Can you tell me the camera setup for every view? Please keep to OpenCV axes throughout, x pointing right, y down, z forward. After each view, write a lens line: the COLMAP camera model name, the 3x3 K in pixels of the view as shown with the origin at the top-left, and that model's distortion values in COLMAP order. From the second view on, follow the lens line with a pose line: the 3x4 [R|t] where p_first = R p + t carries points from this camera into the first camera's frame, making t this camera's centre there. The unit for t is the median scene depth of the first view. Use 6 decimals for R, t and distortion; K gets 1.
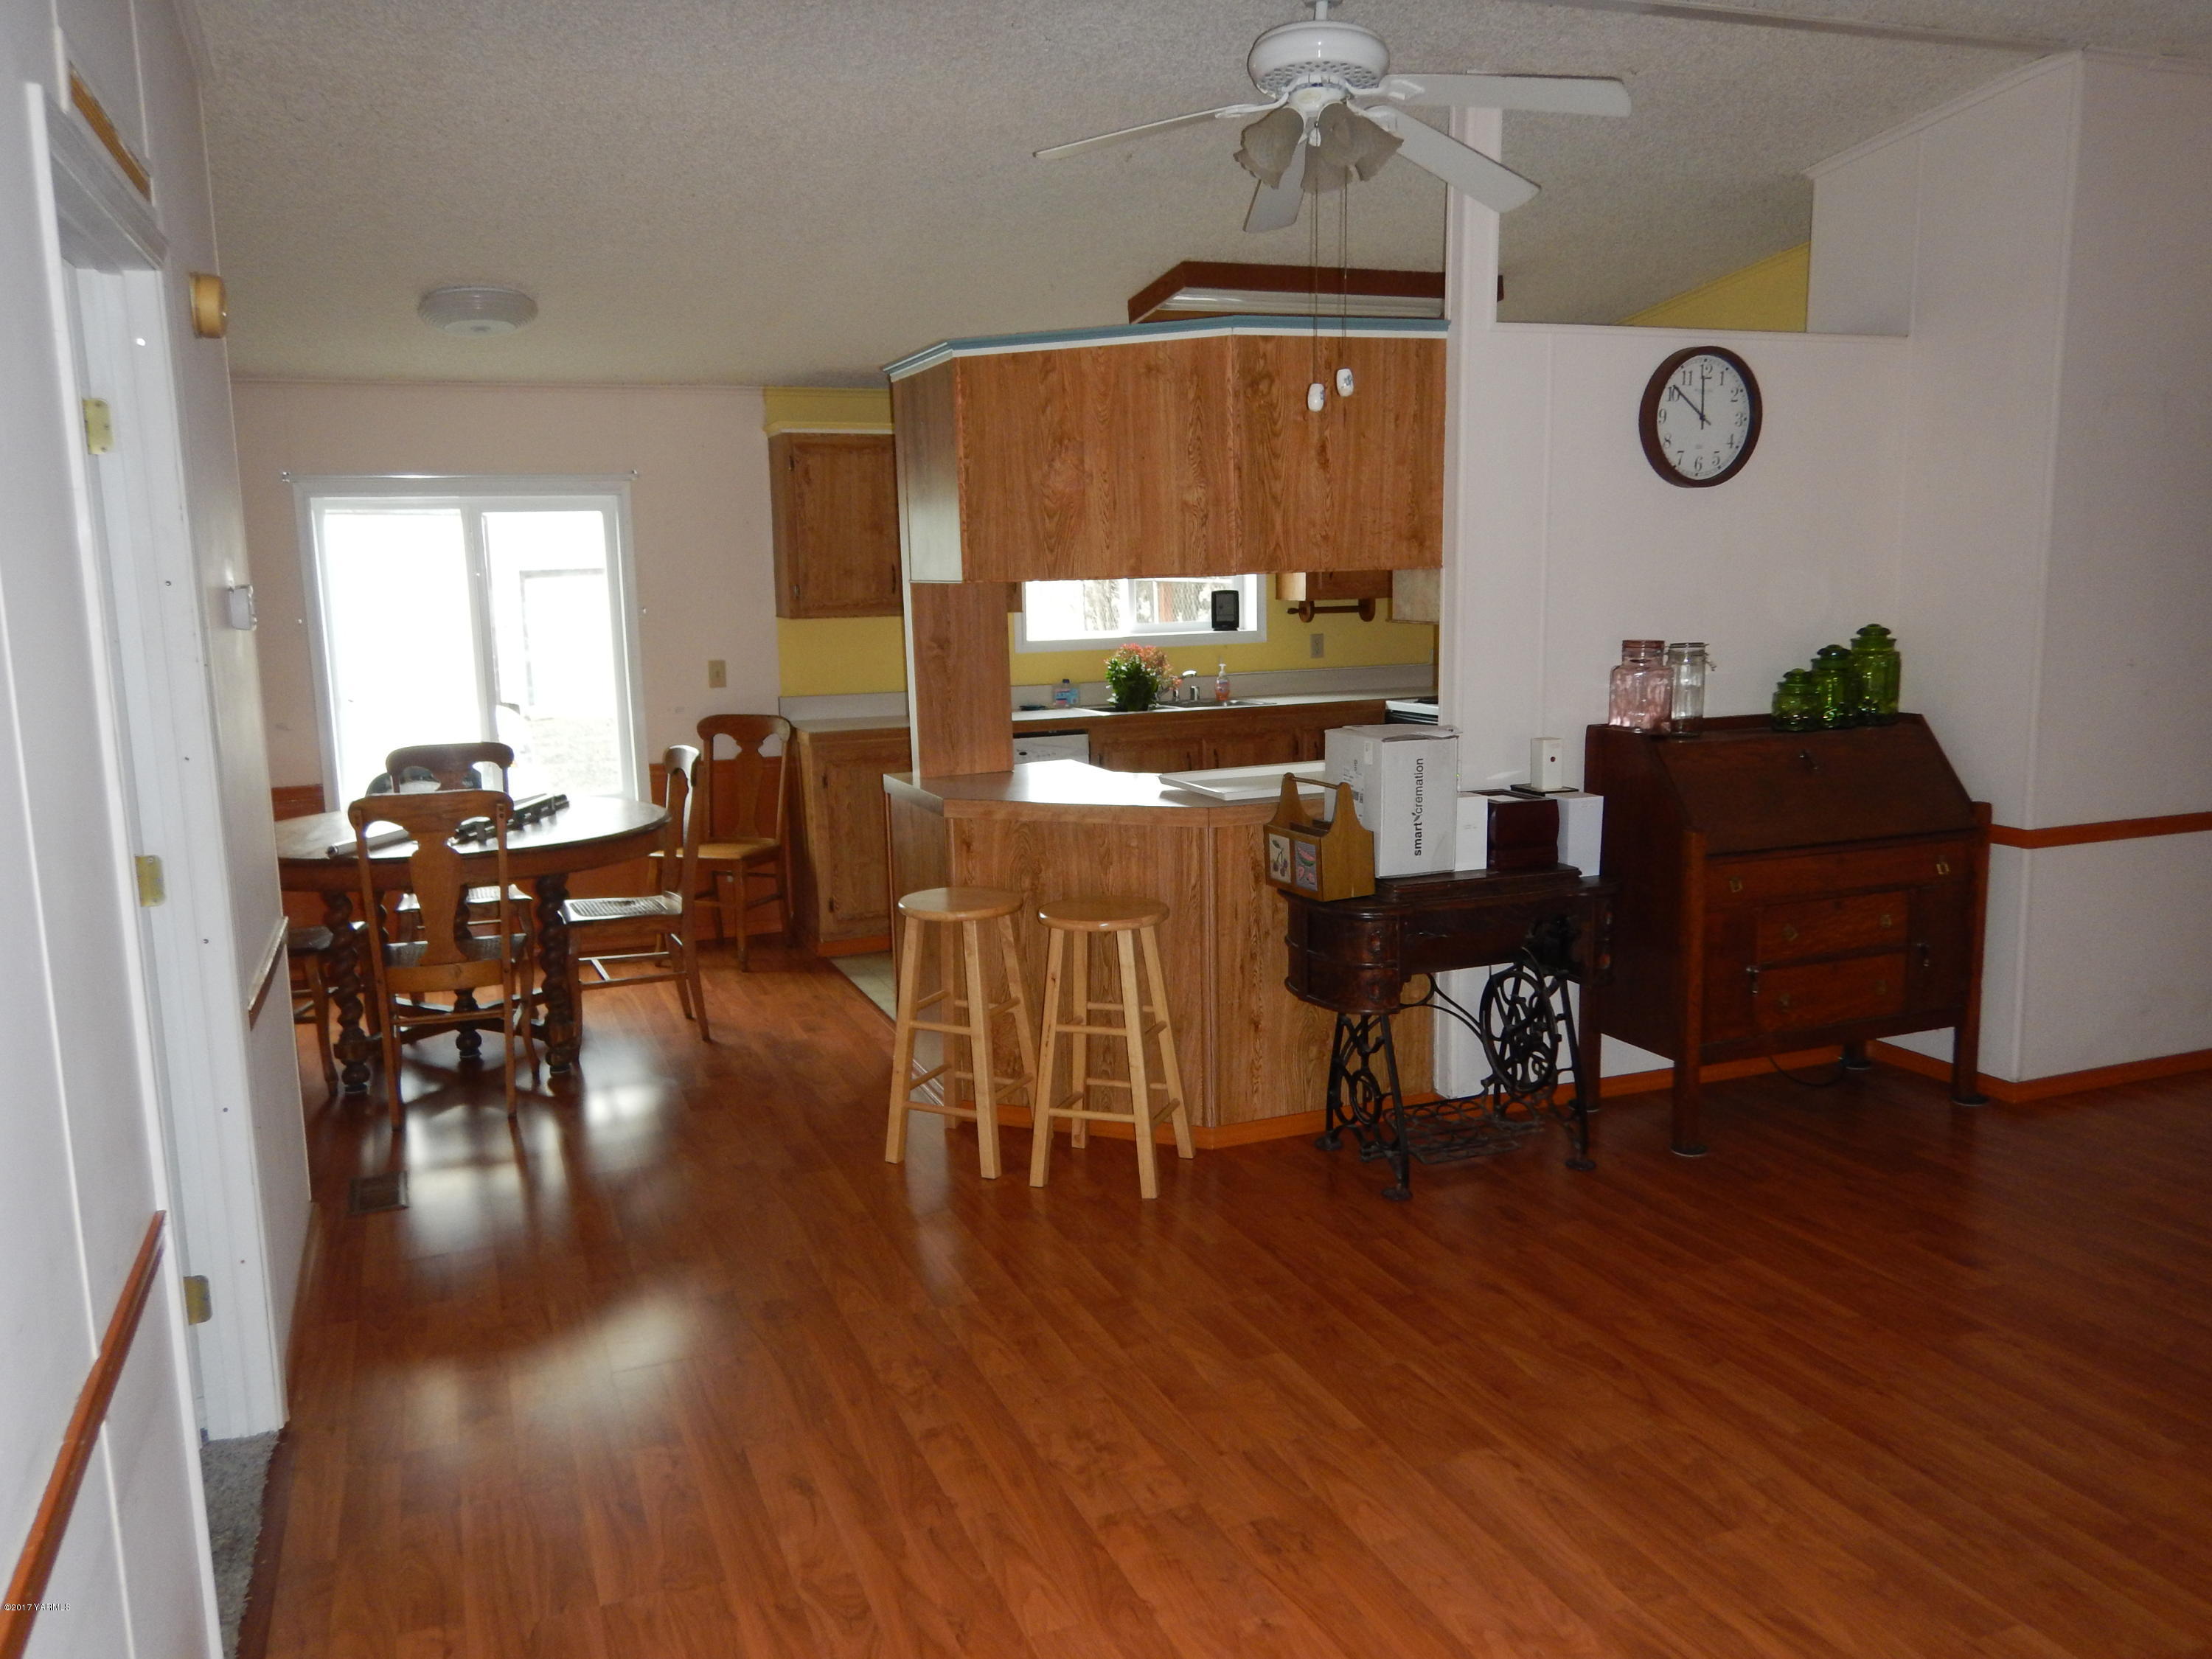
lens RADIAL K [[1738.6, 0, 1108.5], [0, 1738.6, 831.3], [0, 0, 1]] dist [0.033343, 0.007751]
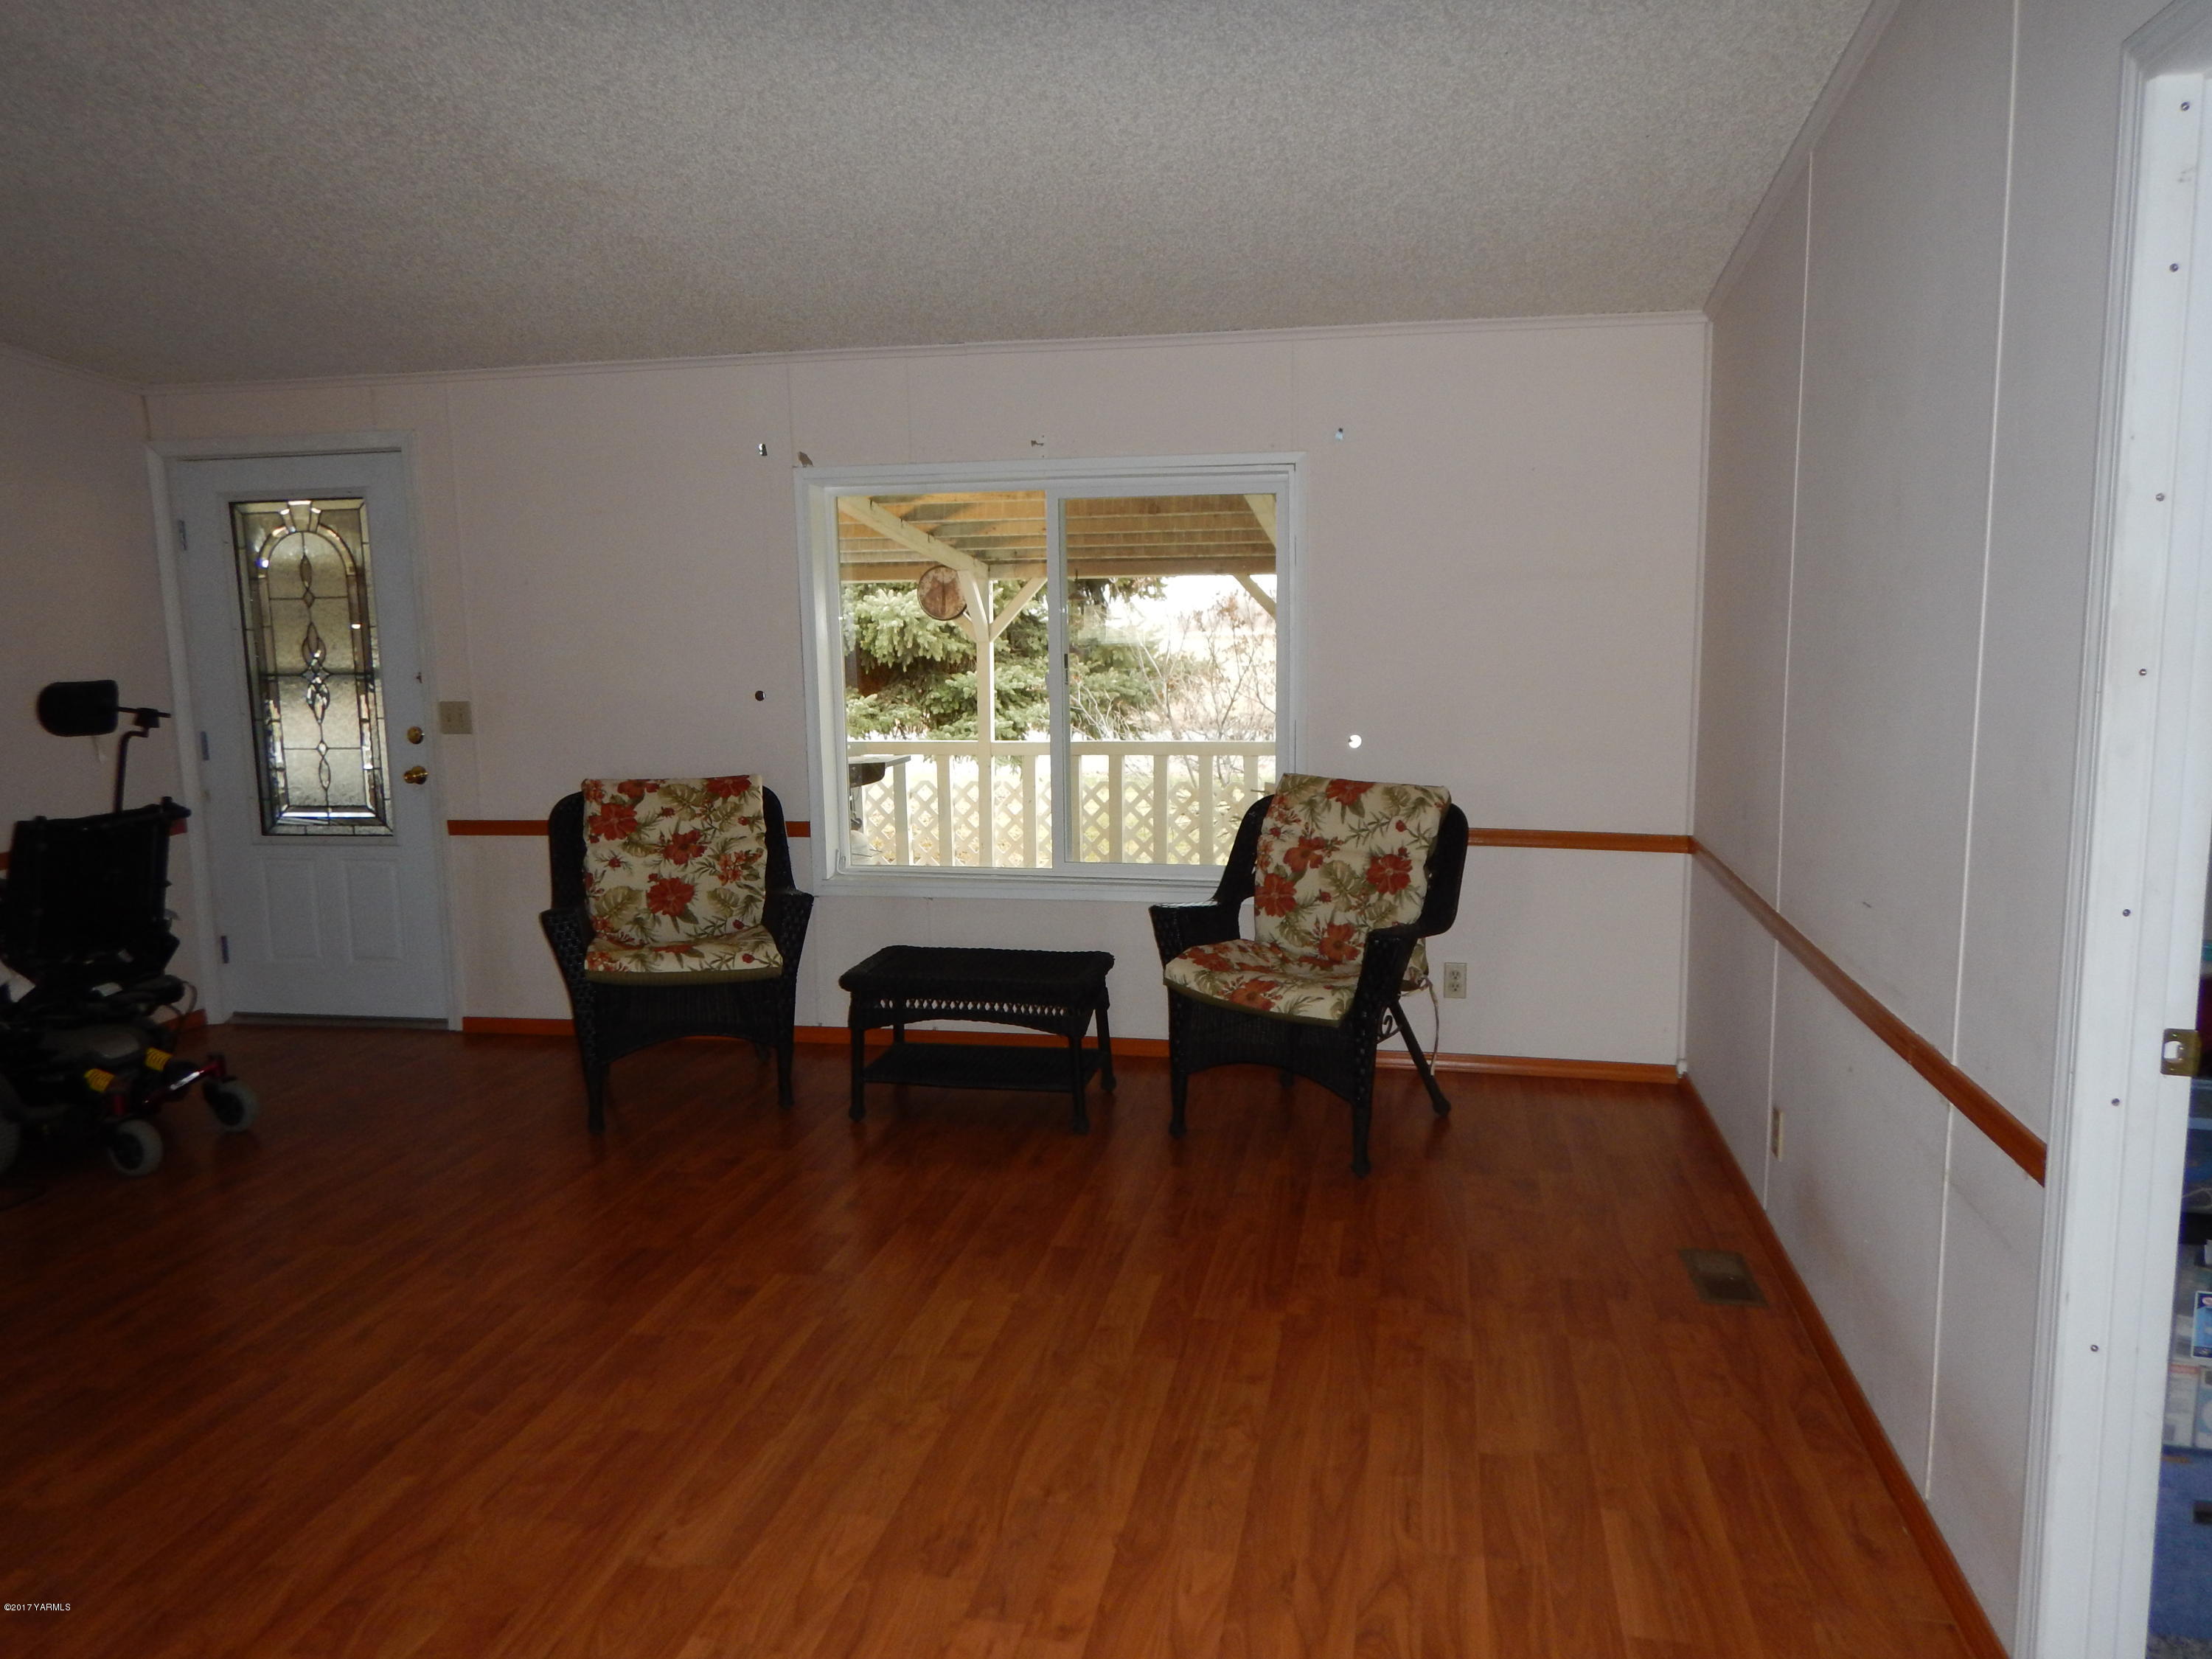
lens RADIAL K [[1612.3, 0, 1107.7], [0, 1612.3, 834.8], [0, 0, 1]] dist [0.013160, 0.004827]
pose [[-0.838648, -0.037320, 0.543393, -0.450342], [0.127472, 0.956496, 0.262426, -0.206923], [-0.529547, 0.289350, -0.797406, 1.529723]]
